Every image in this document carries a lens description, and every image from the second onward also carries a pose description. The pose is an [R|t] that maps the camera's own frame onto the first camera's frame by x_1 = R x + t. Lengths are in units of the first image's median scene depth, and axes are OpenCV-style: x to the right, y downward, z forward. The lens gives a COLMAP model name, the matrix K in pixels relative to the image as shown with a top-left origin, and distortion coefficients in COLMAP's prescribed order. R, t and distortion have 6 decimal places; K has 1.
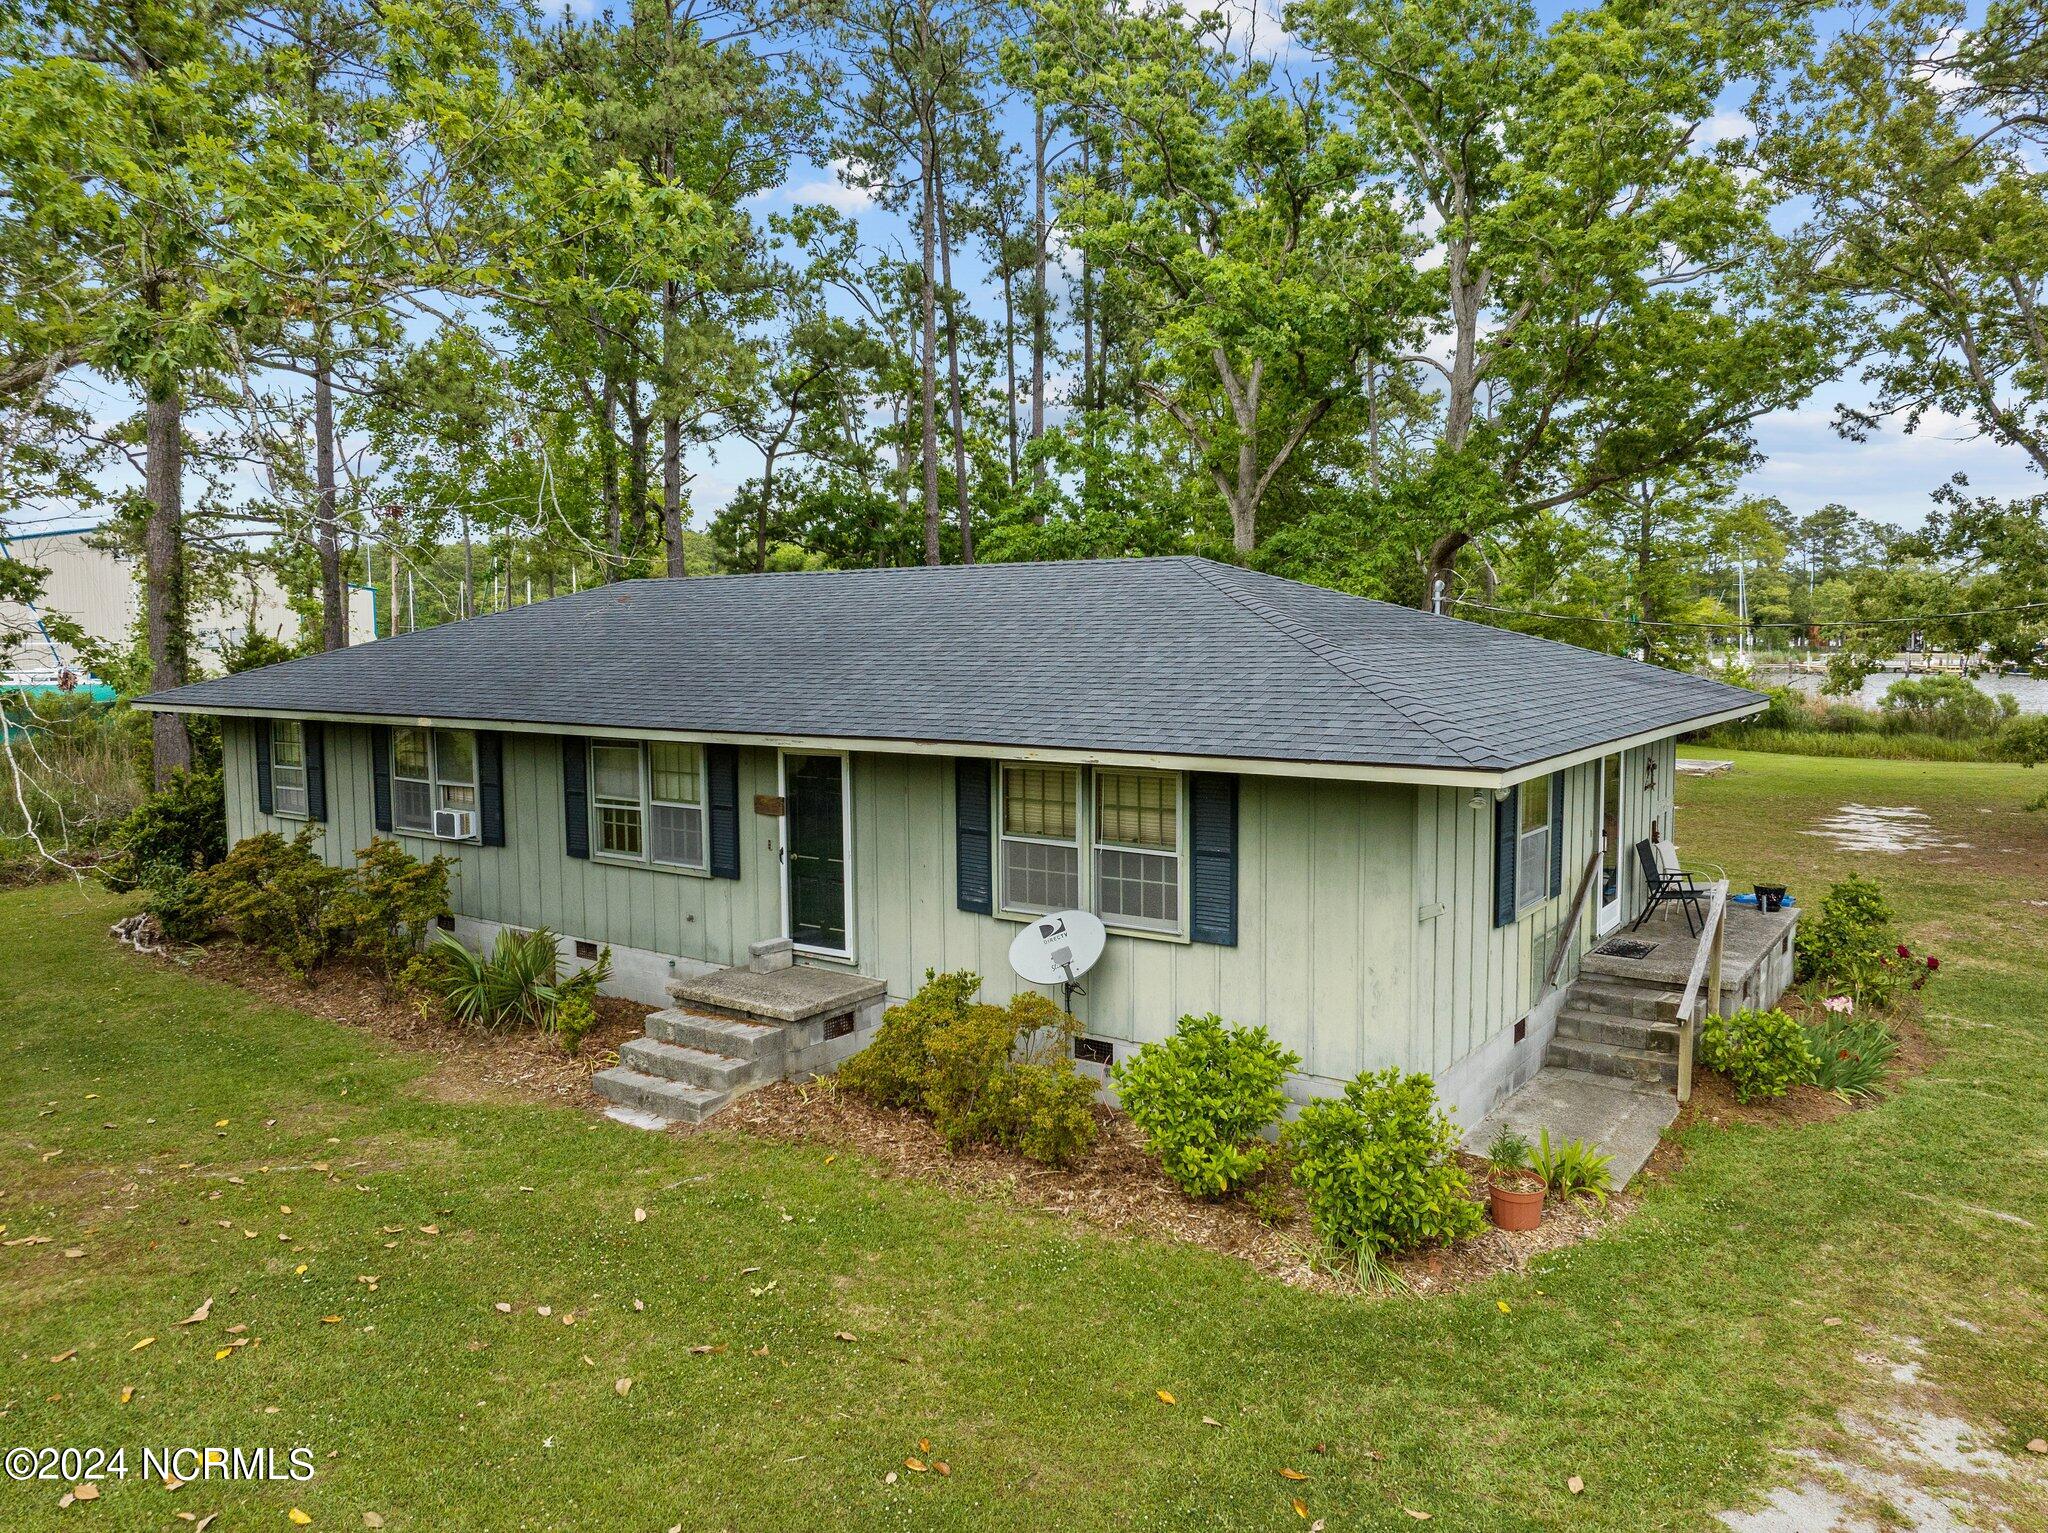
lens RADIAL K [[1409.6, 0, 1025.7], [0, 1409.6, 765.5], [0, 0, 1]] dist [-0.005829, -0.001996]
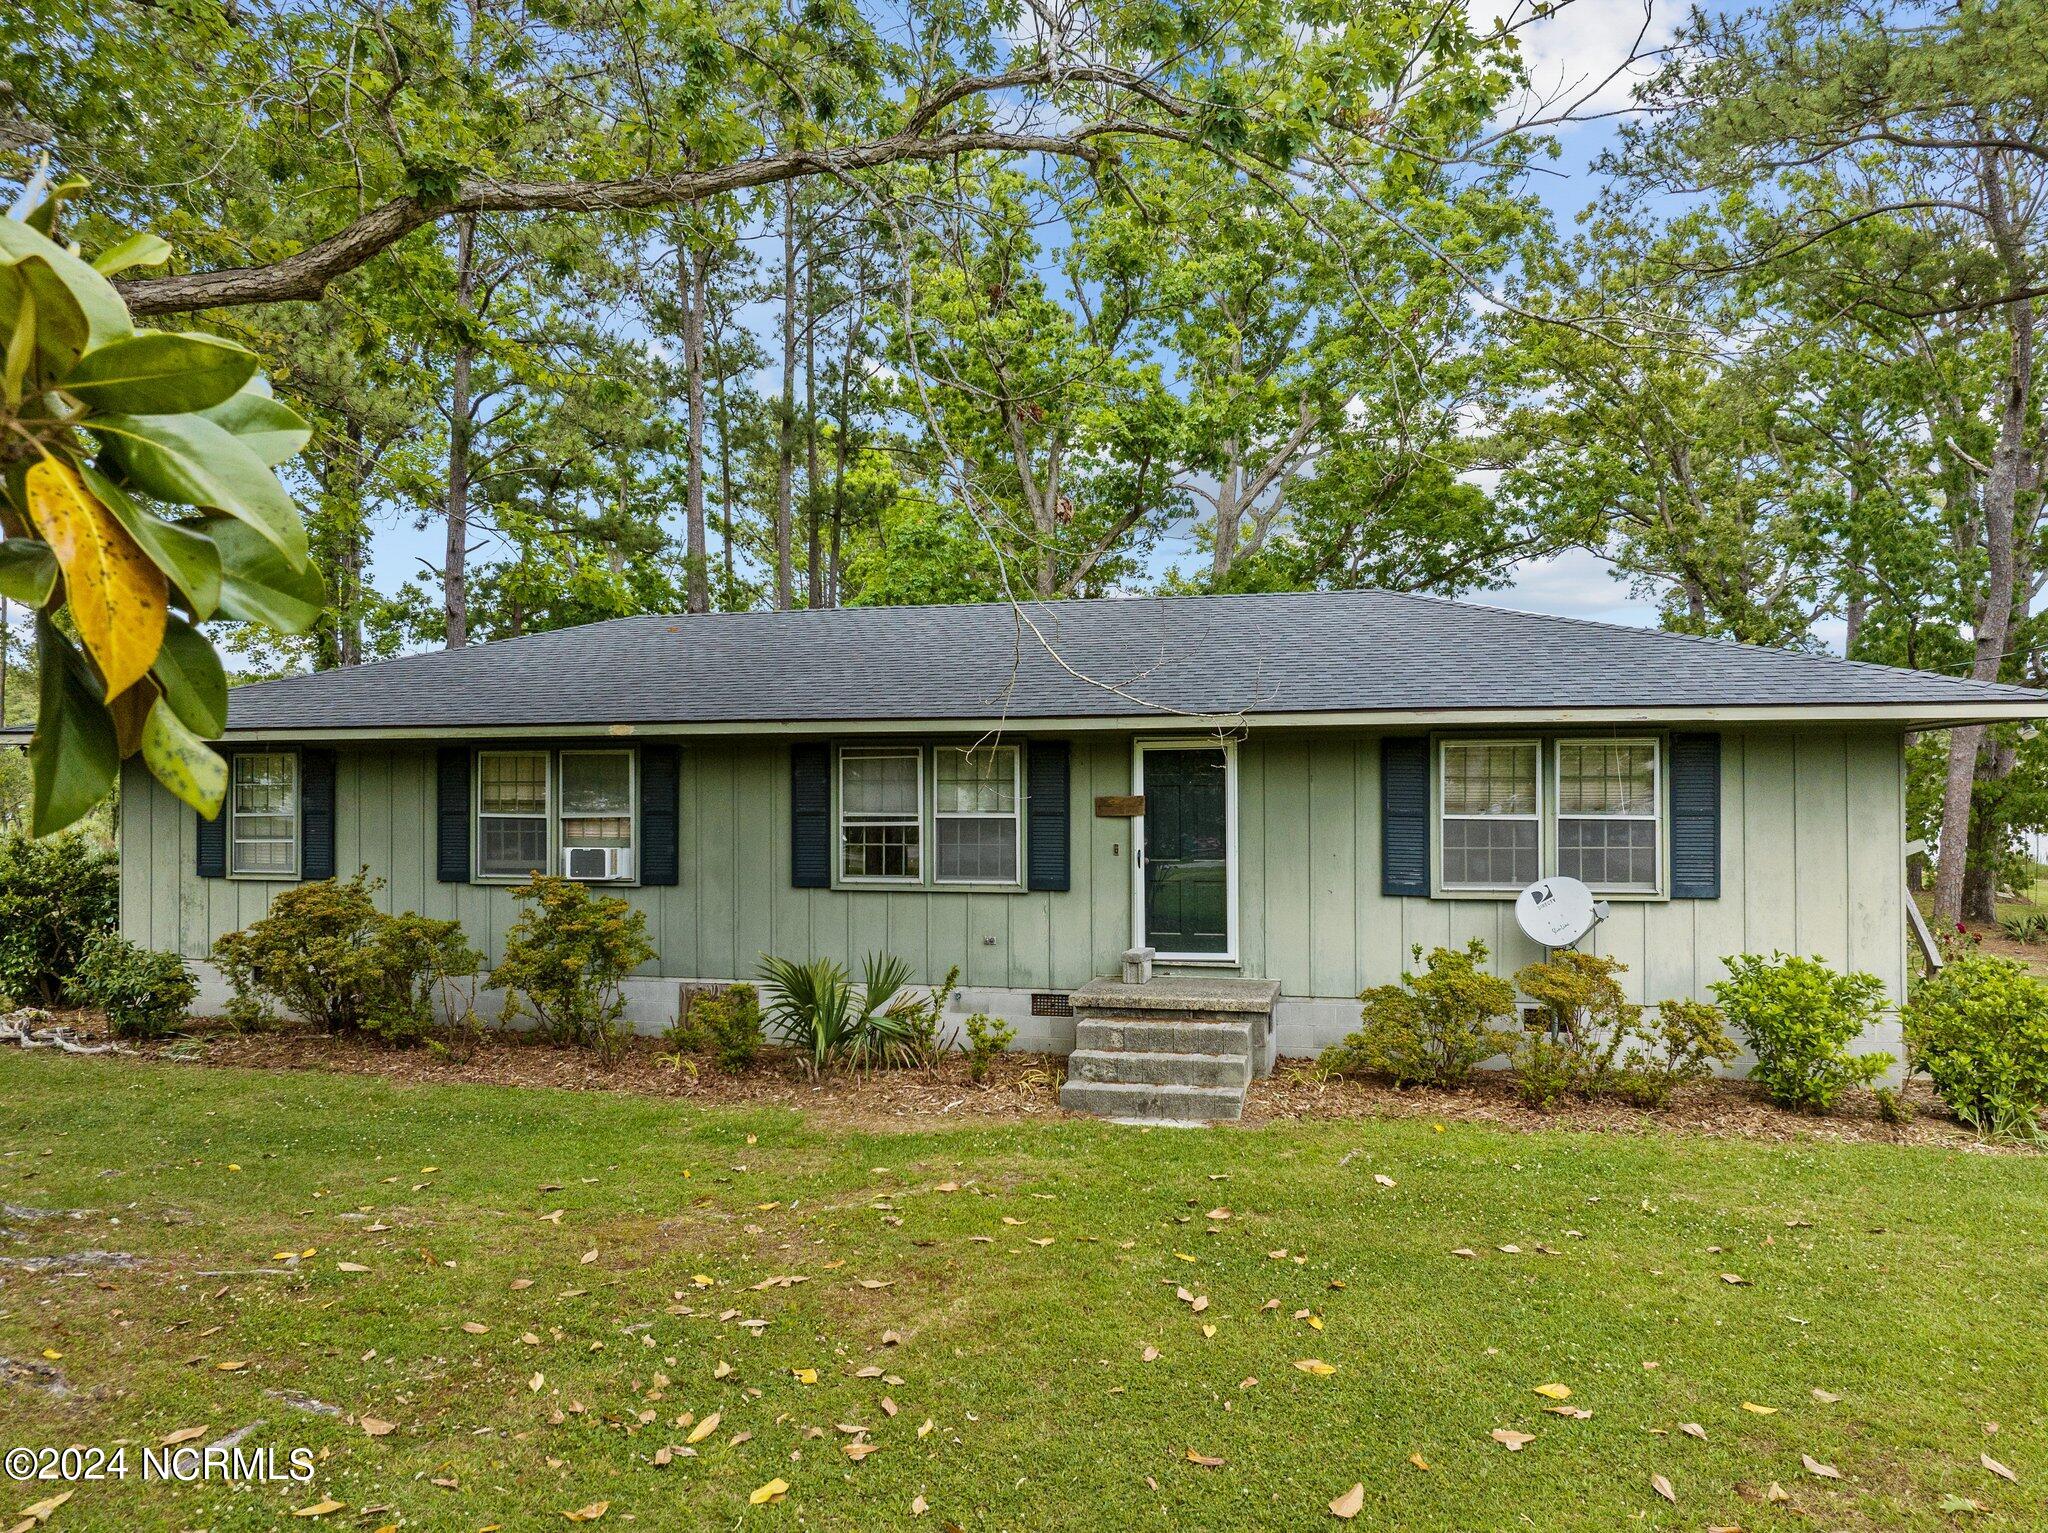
lens RADIAL K [[1422.0, 0, 1028.7], [0, 1422.0, 768.5], [0, 0, 1]] dist [-0.007453, -0.002980]
pose [[0.925761, 0.013486, 0.377870, -0.599253], [0.030591, 0.993416, -0.110401, 0.106624], [-0.376871, 0.113764, 0.919253, 0.155990]]
